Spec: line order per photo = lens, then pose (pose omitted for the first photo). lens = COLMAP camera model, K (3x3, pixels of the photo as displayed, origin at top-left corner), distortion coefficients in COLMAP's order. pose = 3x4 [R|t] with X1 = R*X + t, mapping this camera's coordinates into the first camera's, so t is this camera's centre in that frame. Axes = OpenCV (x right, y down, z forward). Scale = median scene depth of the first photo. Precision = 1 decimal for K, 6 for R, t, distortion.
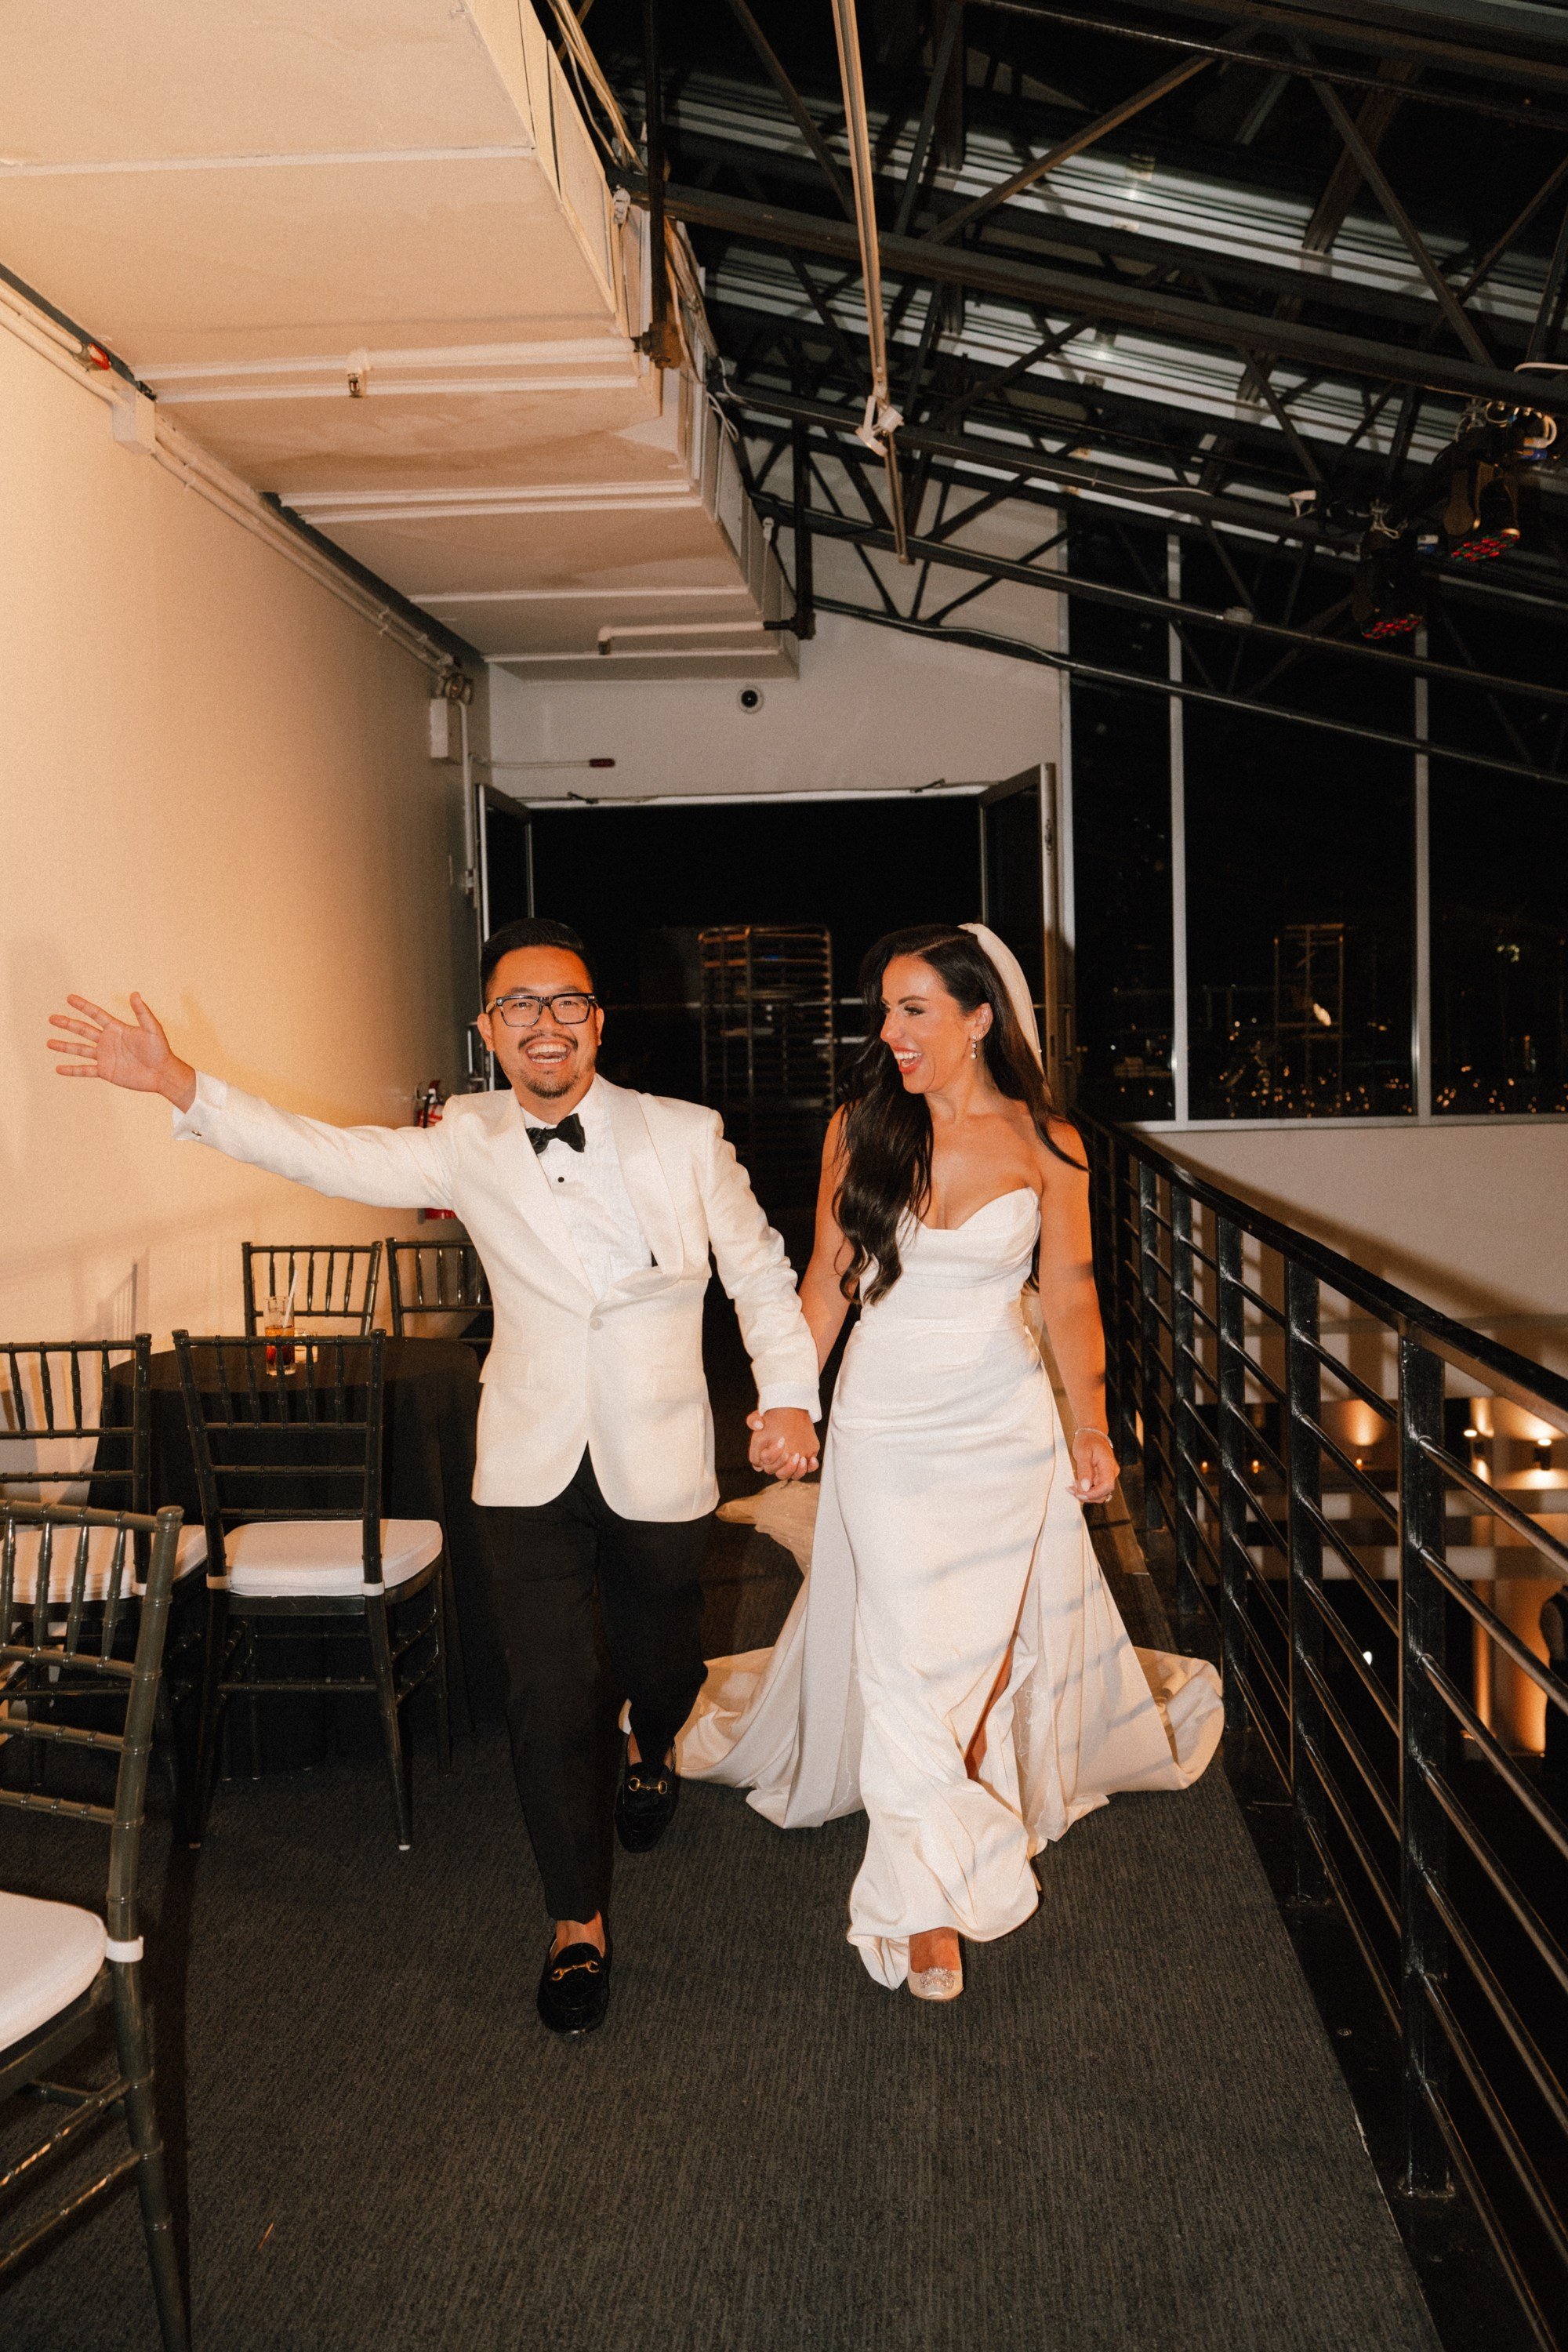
lens RADIAL K [[2356.5, 0, 792.3], [0, 2356.5, 1232.7], [0, 0, 1]] dist [0.004078, 0.010321]
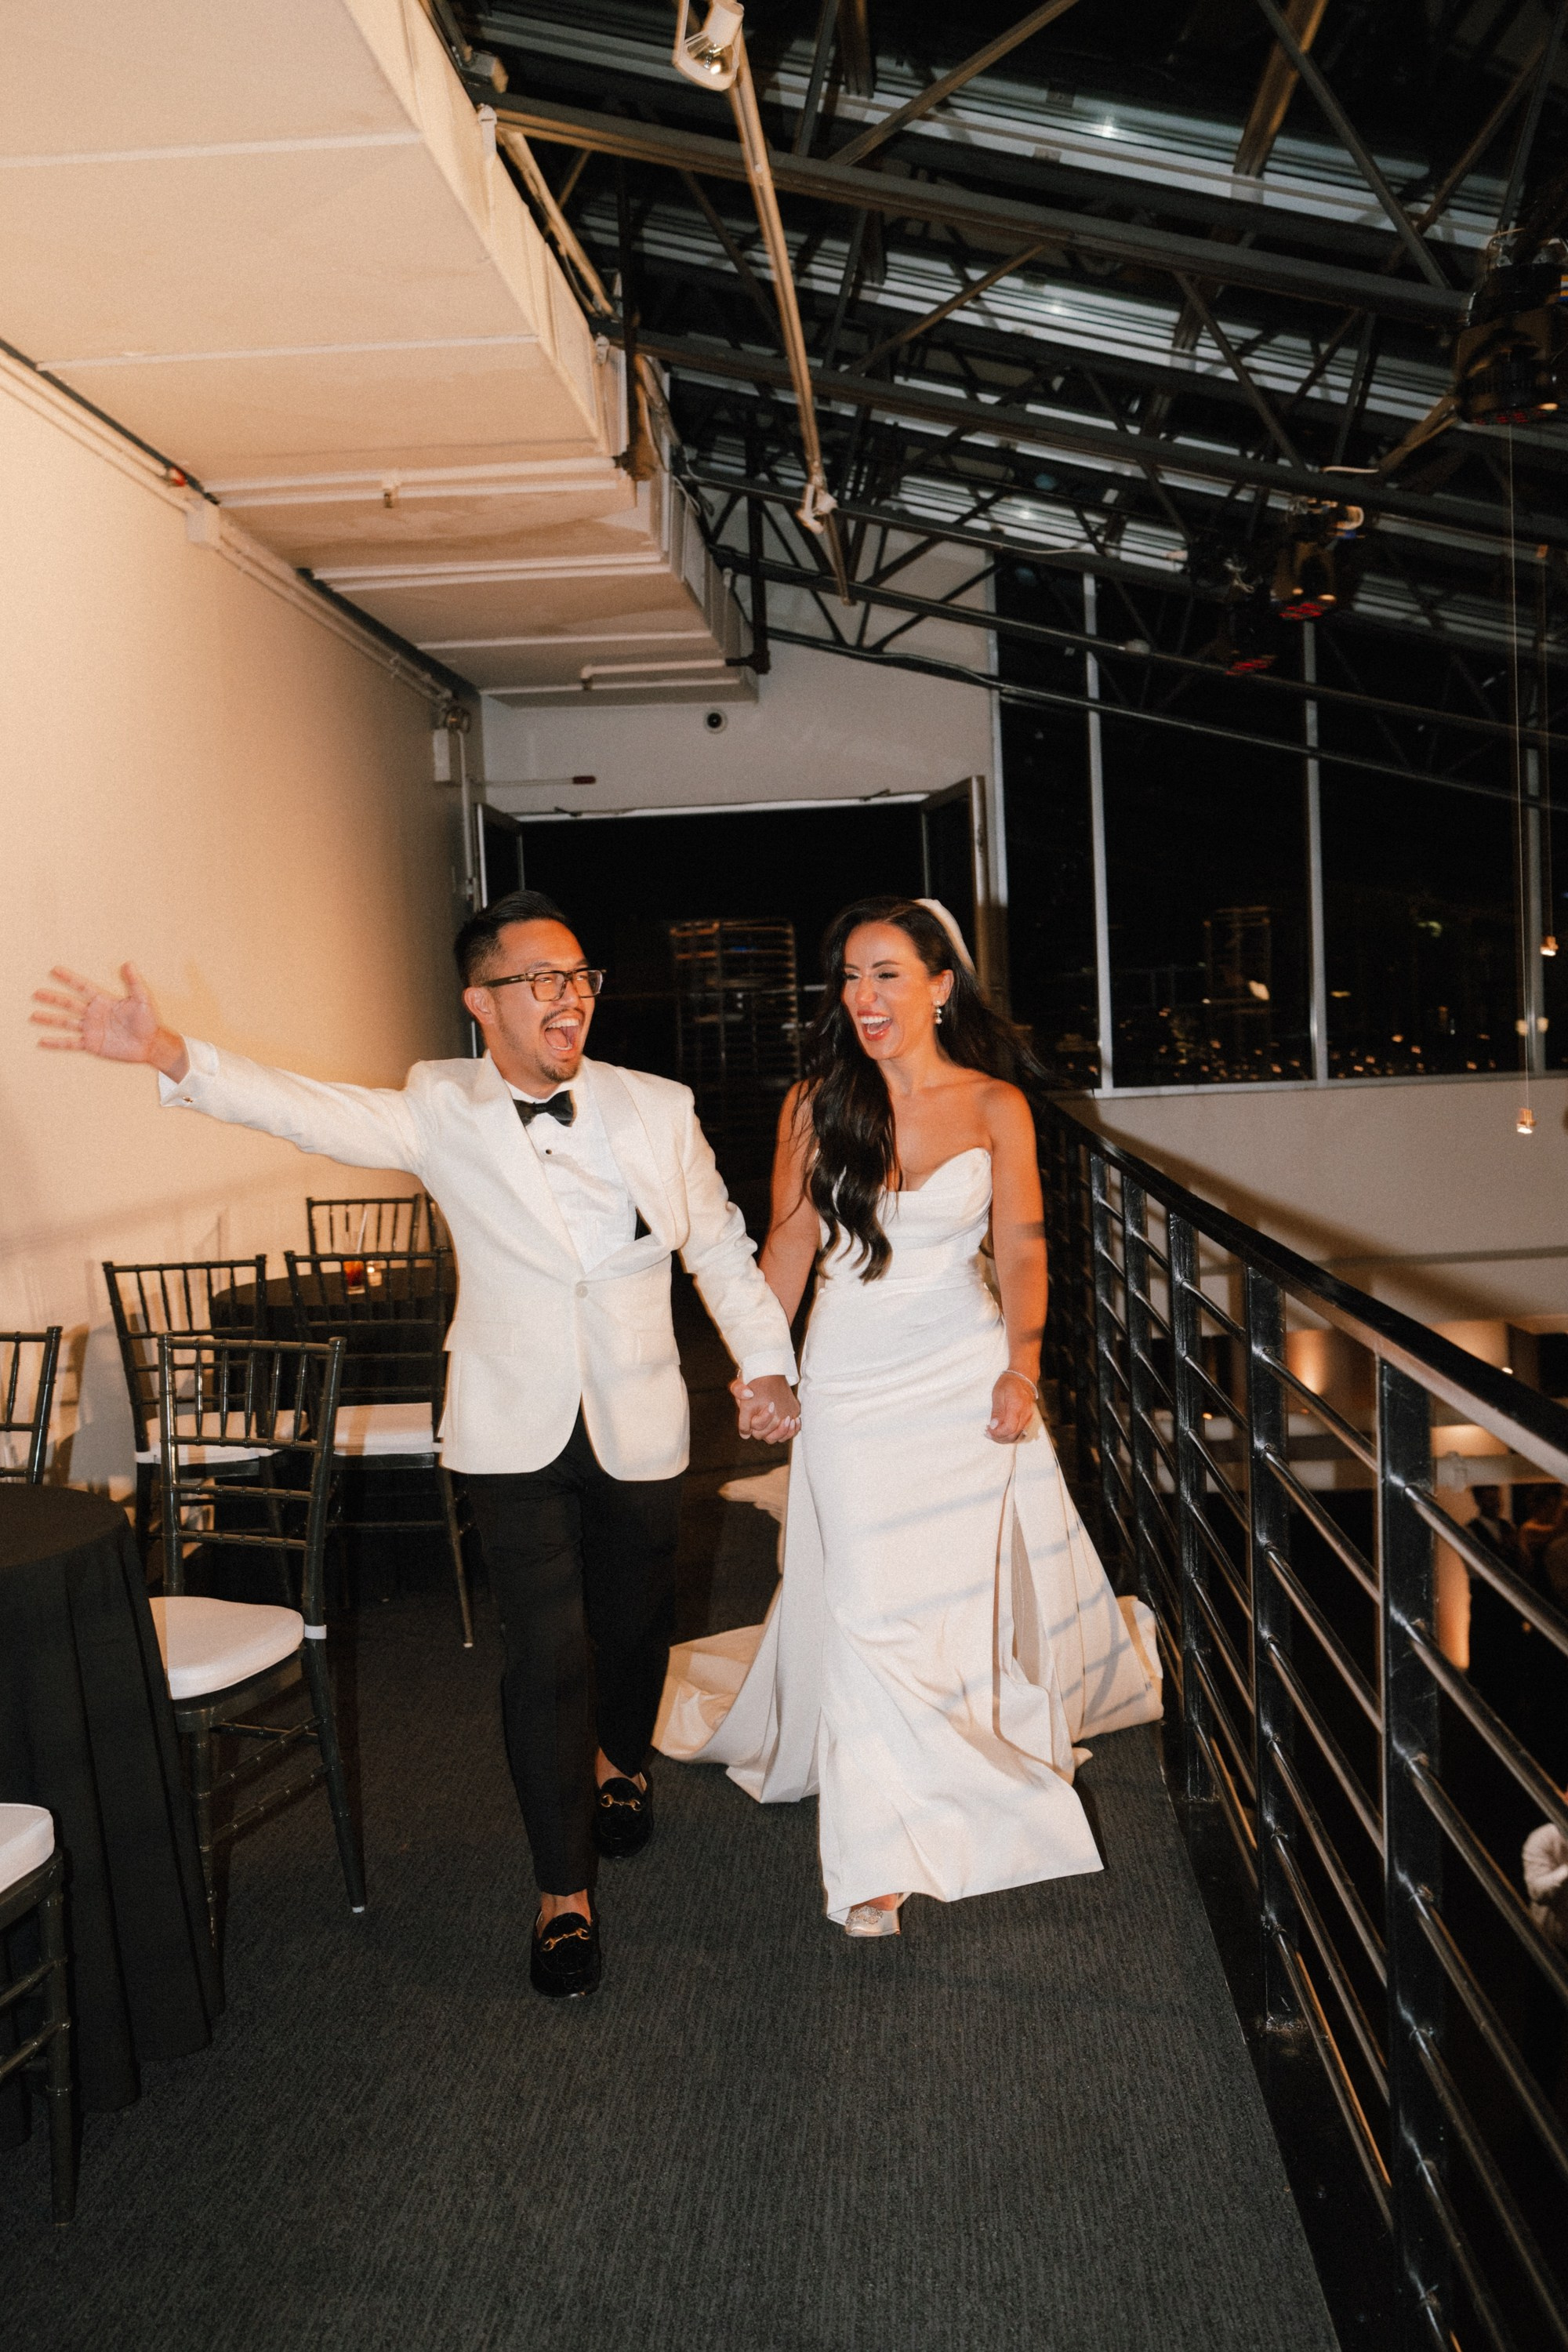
lens RADIAL K [[2382.4, 0, 784.0], [0, 2382.4, 1176.0], [0, 0, 1]] dist [0.069765, -0.000041]
pose [[0.999755, -0.021183, 0.006468, 0.003405], [0.021302, 0.999595, -0.018884, 0.013797], [-0.006066, 0.019017, 0.999801, -0.149062]]
